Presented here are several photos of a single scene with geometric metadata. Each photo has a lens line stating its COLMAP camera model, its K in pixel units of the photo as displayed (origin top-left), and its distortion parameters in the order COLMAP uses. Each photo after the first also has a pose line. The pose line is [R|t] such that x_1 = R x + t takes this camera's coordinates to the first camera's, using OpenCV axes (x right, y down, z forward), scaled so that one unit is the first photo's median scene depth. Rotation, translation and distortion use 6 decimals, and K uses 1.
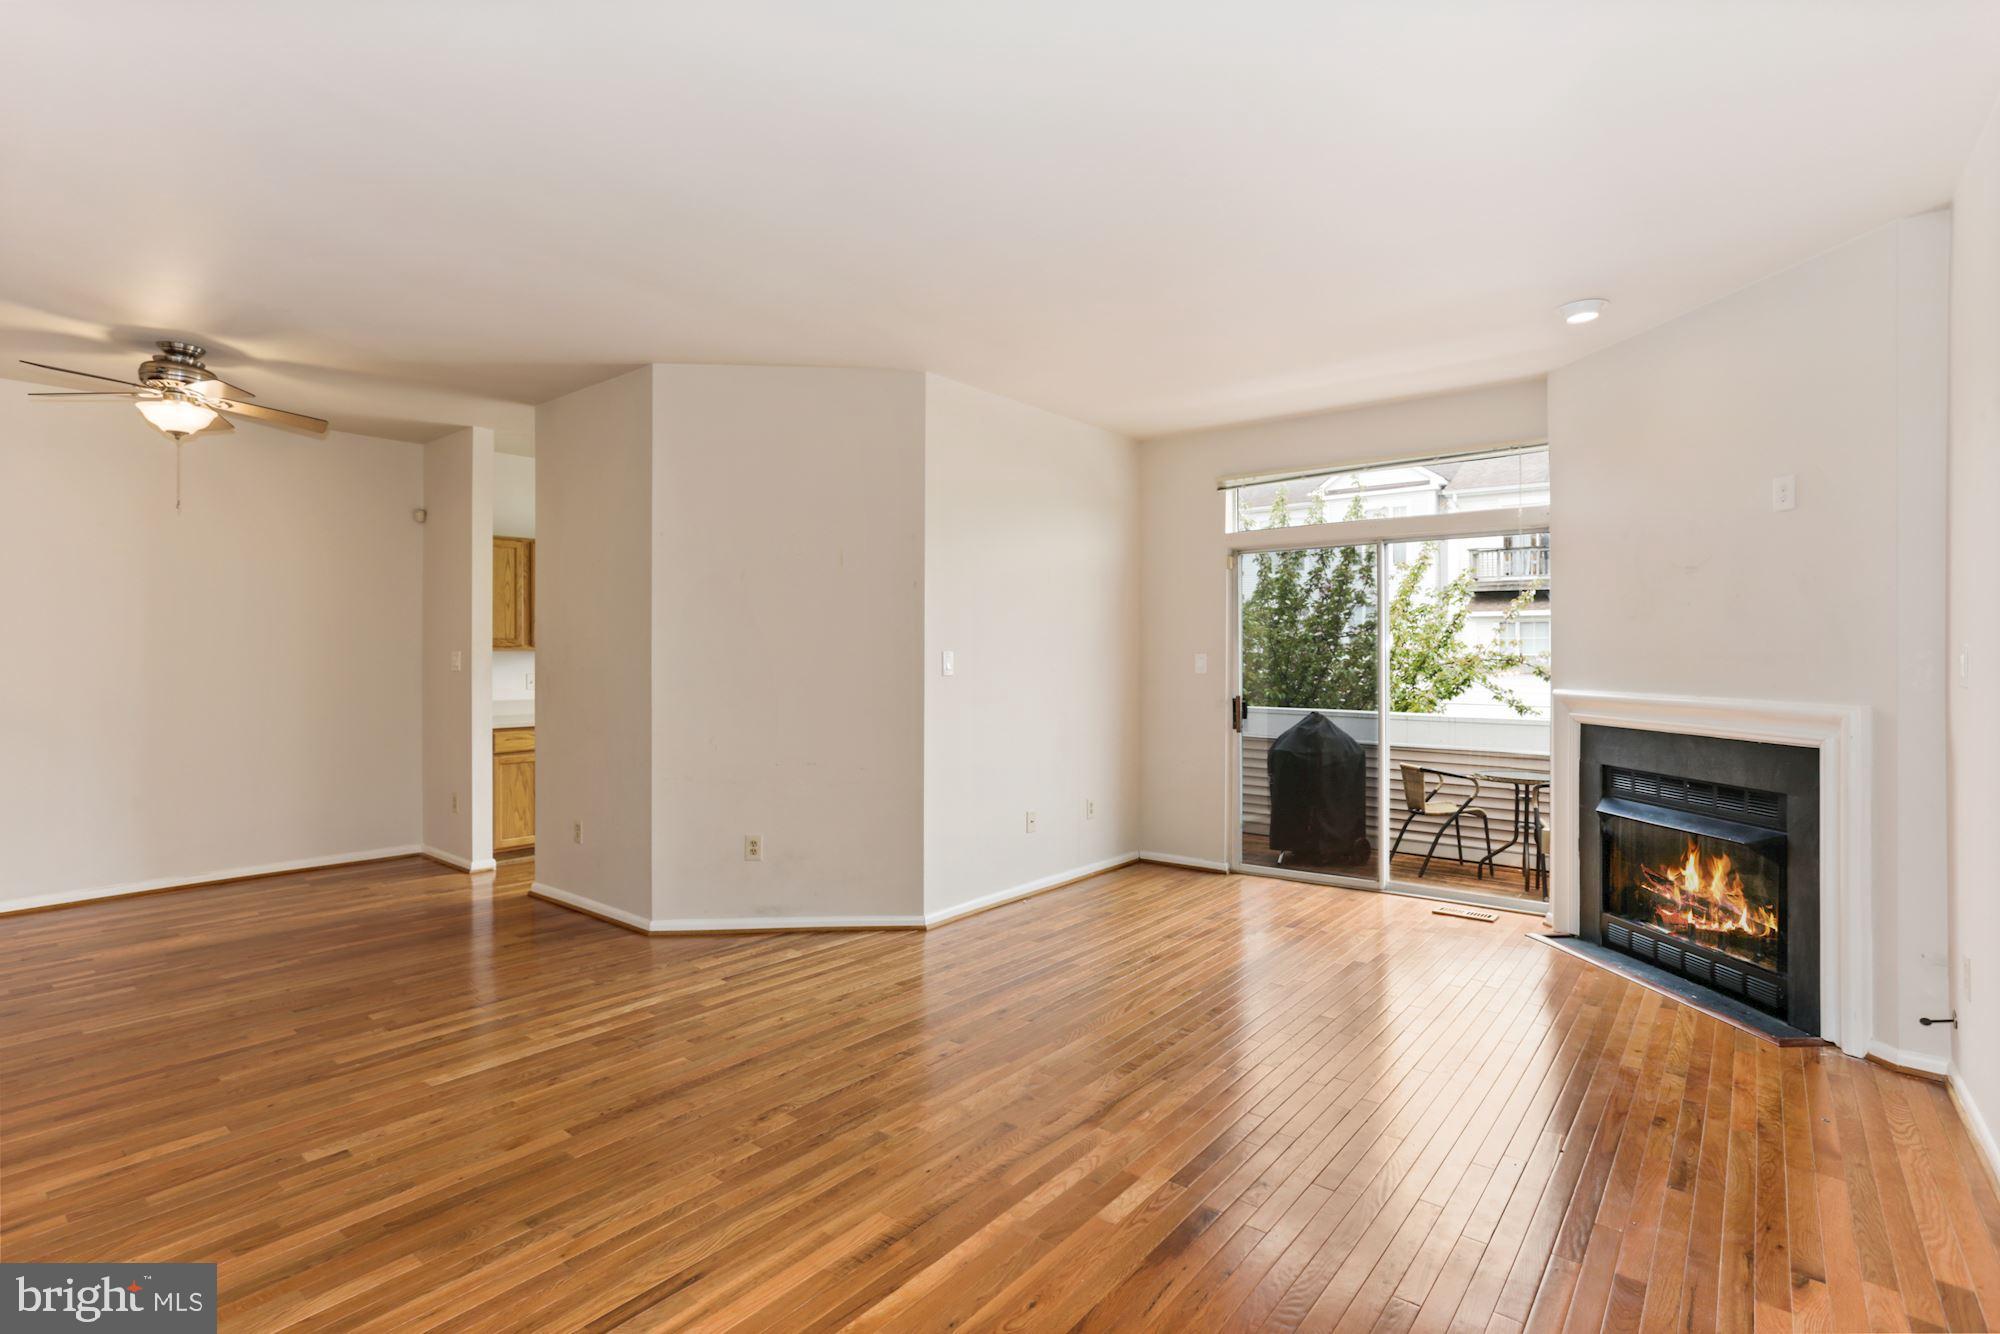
lens RADIAL K [[964.7, 0, 1002.1], [0, 964.7, 656.4], [0, 0, 1]] dist [-0.034904, 0.016266]
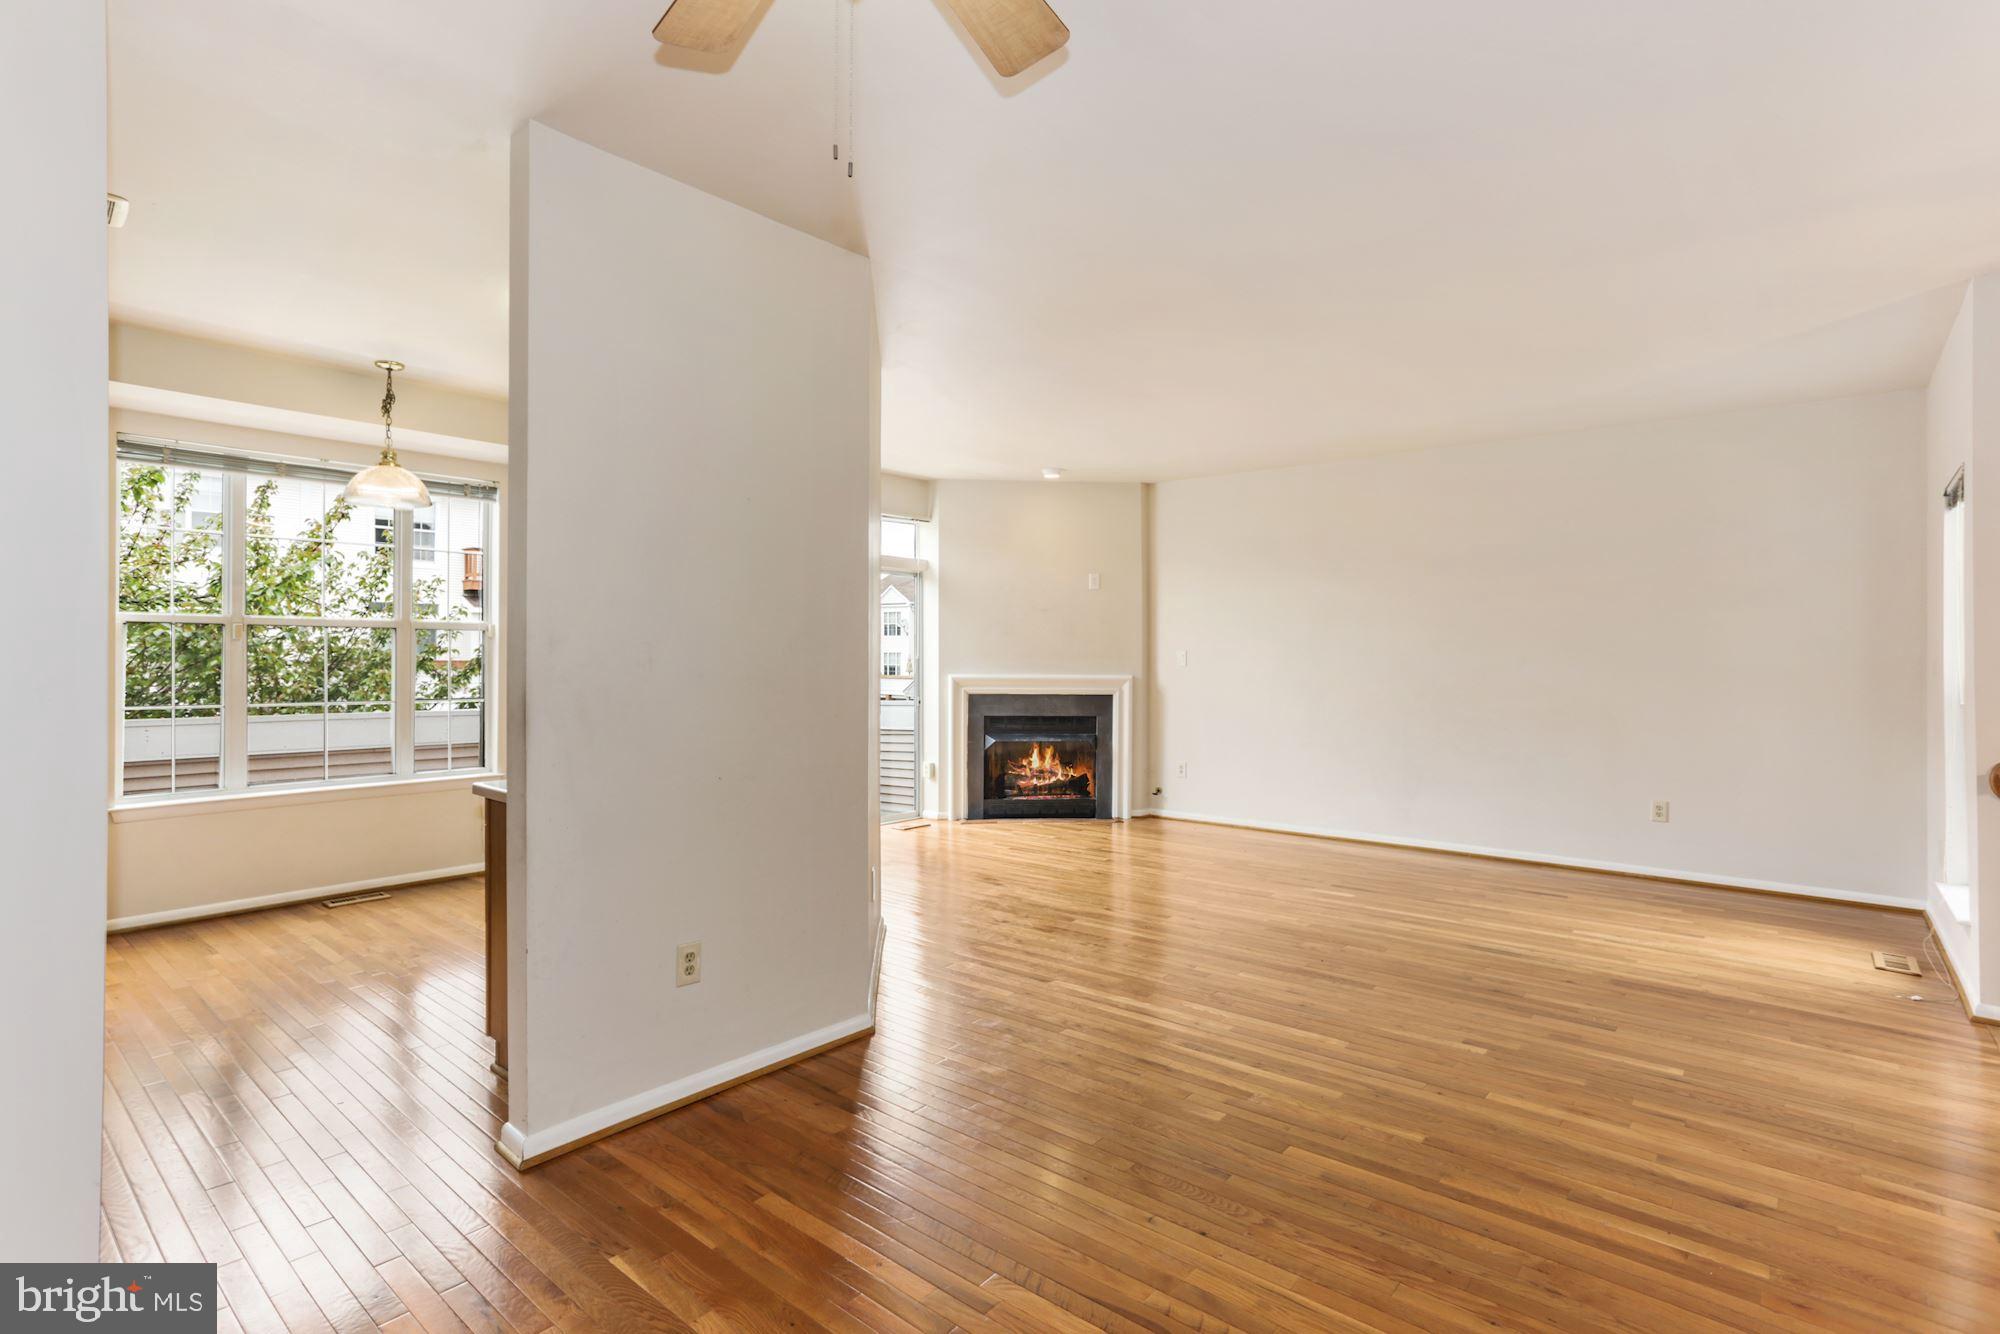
lens RADIAL K [[964.7, 0, 1012.9], [0, 964.7, 651.0], [0, 0, 1]] dist [-0.034904, 0.016266]
pose [[0.015031, -0.006938, 0.999863, -1.299910], [-0.007966, 0.999943, 0.007059, -0.008714], [-0.999855, -0.008071, 0.014975, 1.041646]]
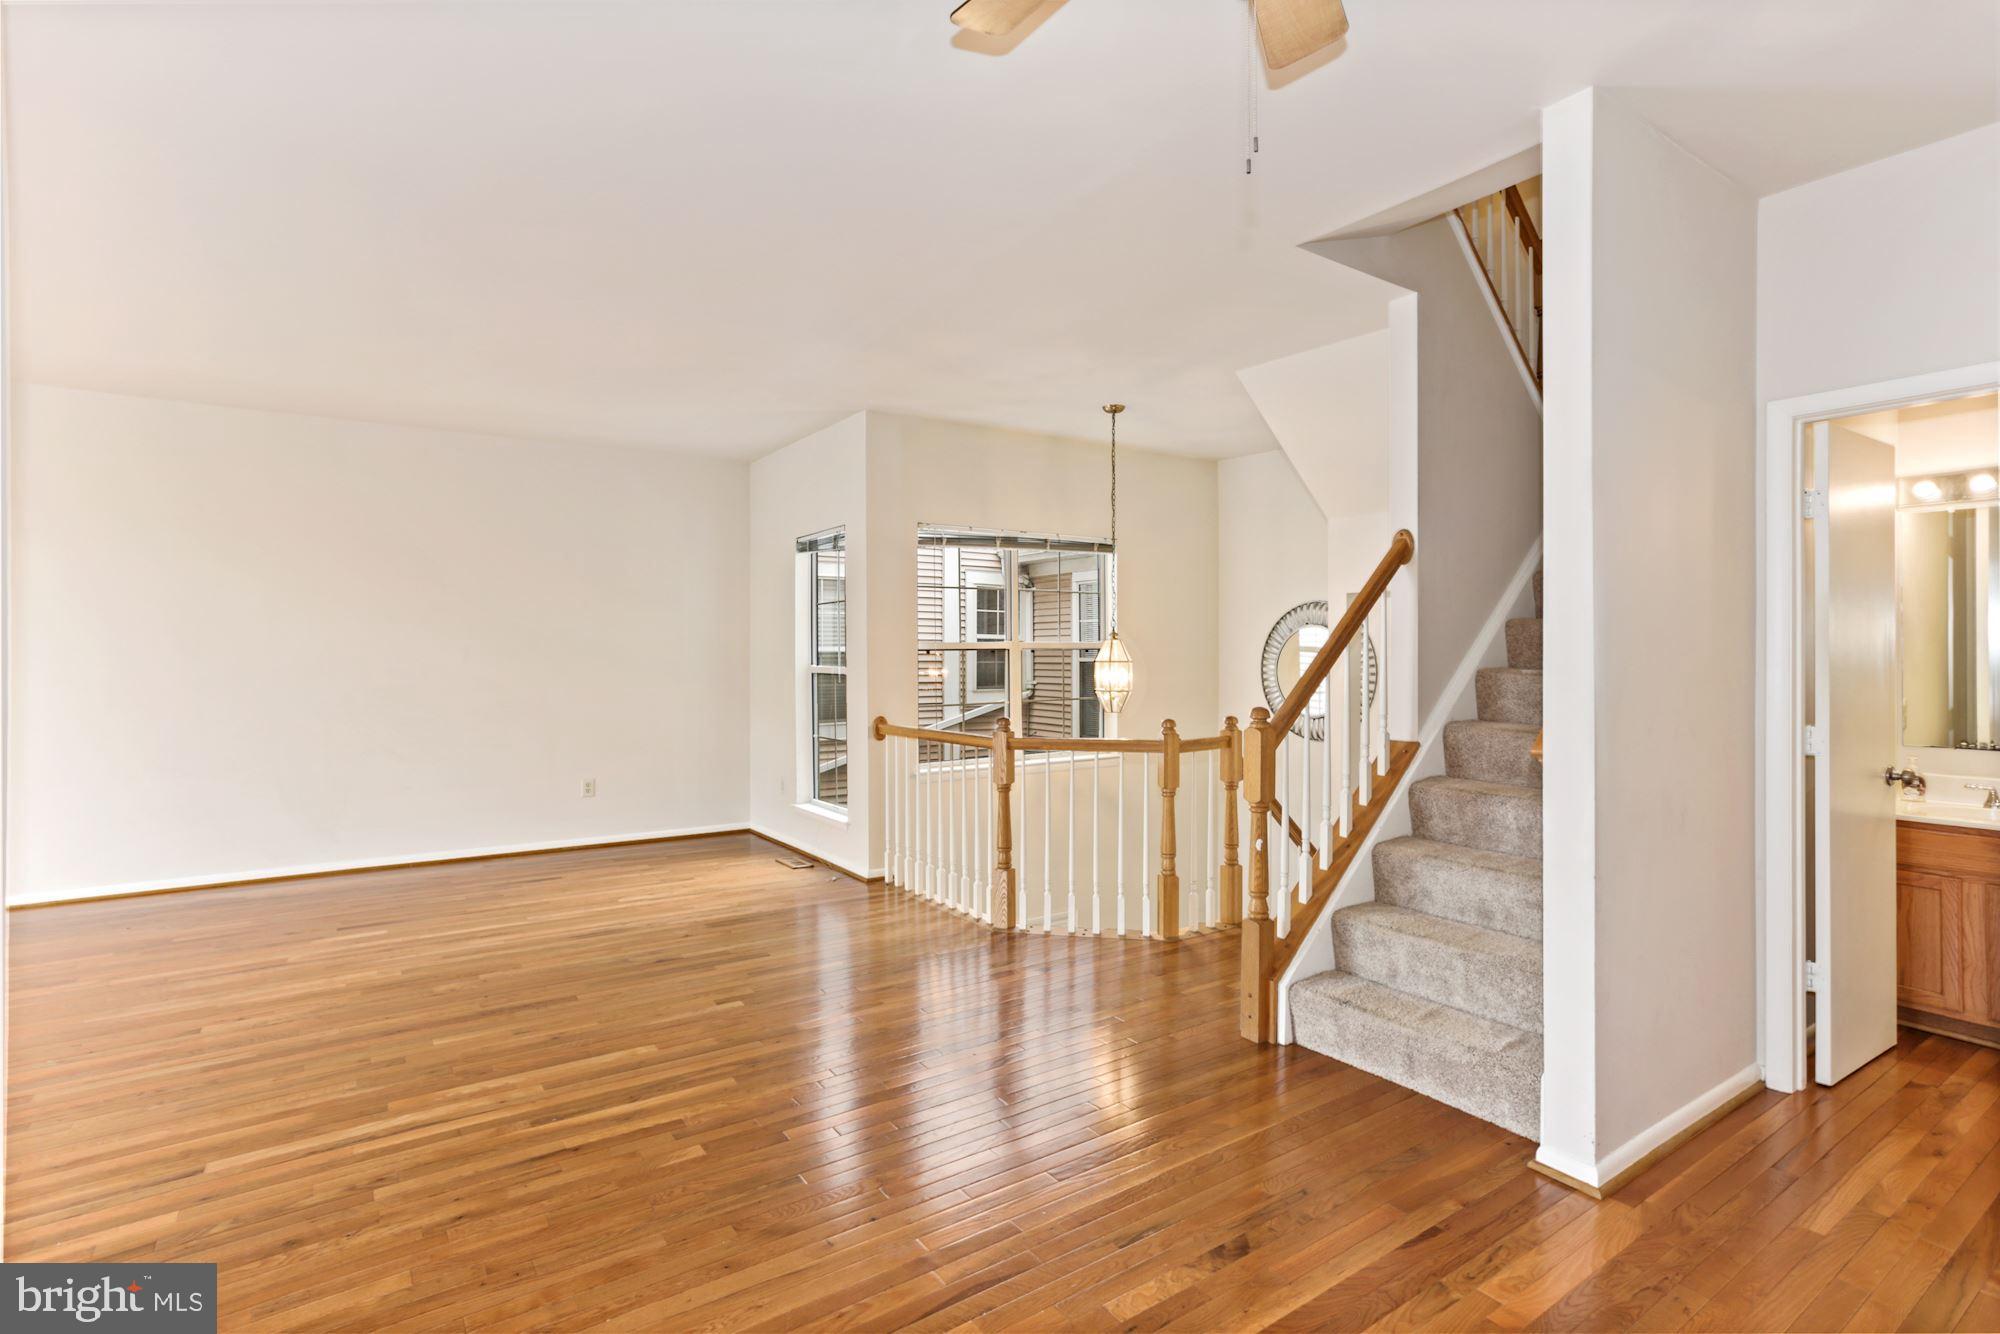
lens RADIAL K [[964.7, 0, 980.7], [0, 964.7, 653.8], [0, 0, 1]] dist [-0.034904, 0.016266]
pose [[-0.953262, -0.007639, 0.302050, -0.969155], [-0.007464, 0.999971, 0.001733, -0.000178], [-0.302054, -0.000602, -0.953291, 1.456922]]
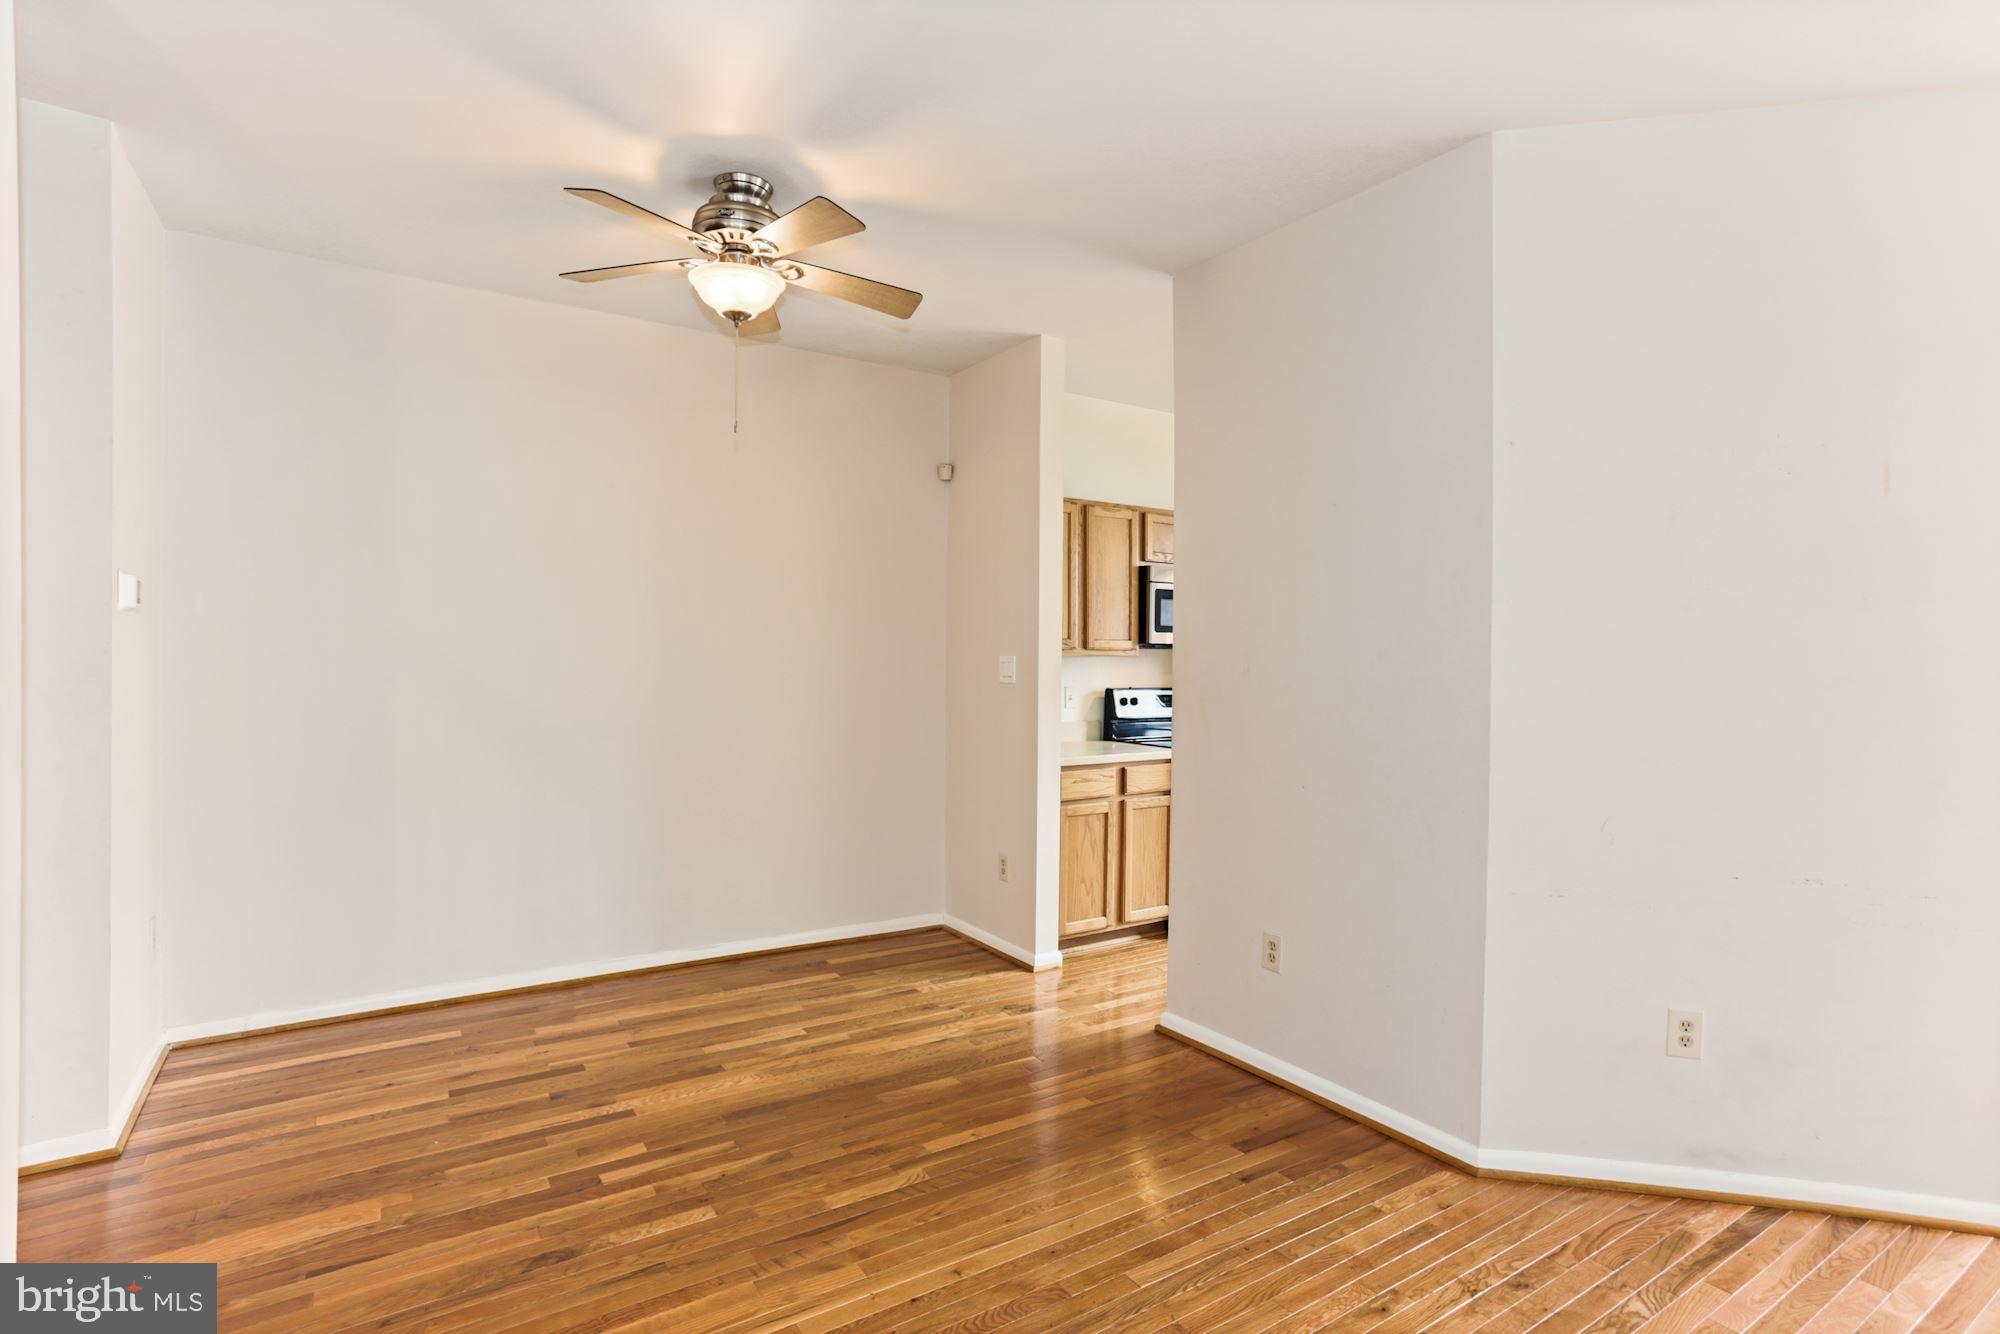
lens RADIAL K [[964.7, 0, 984.8], [0, 964.7, 671.2], [0, 0, 1]] dist [-0.034904, 0.016266]
pose [[0.948917, 0.008017, -0.315423, -0.548951], [-0.005773, 0.999951, 0.008049, 0.001008], [0.315472, -0.005817, 0.948917, 0.471955]]
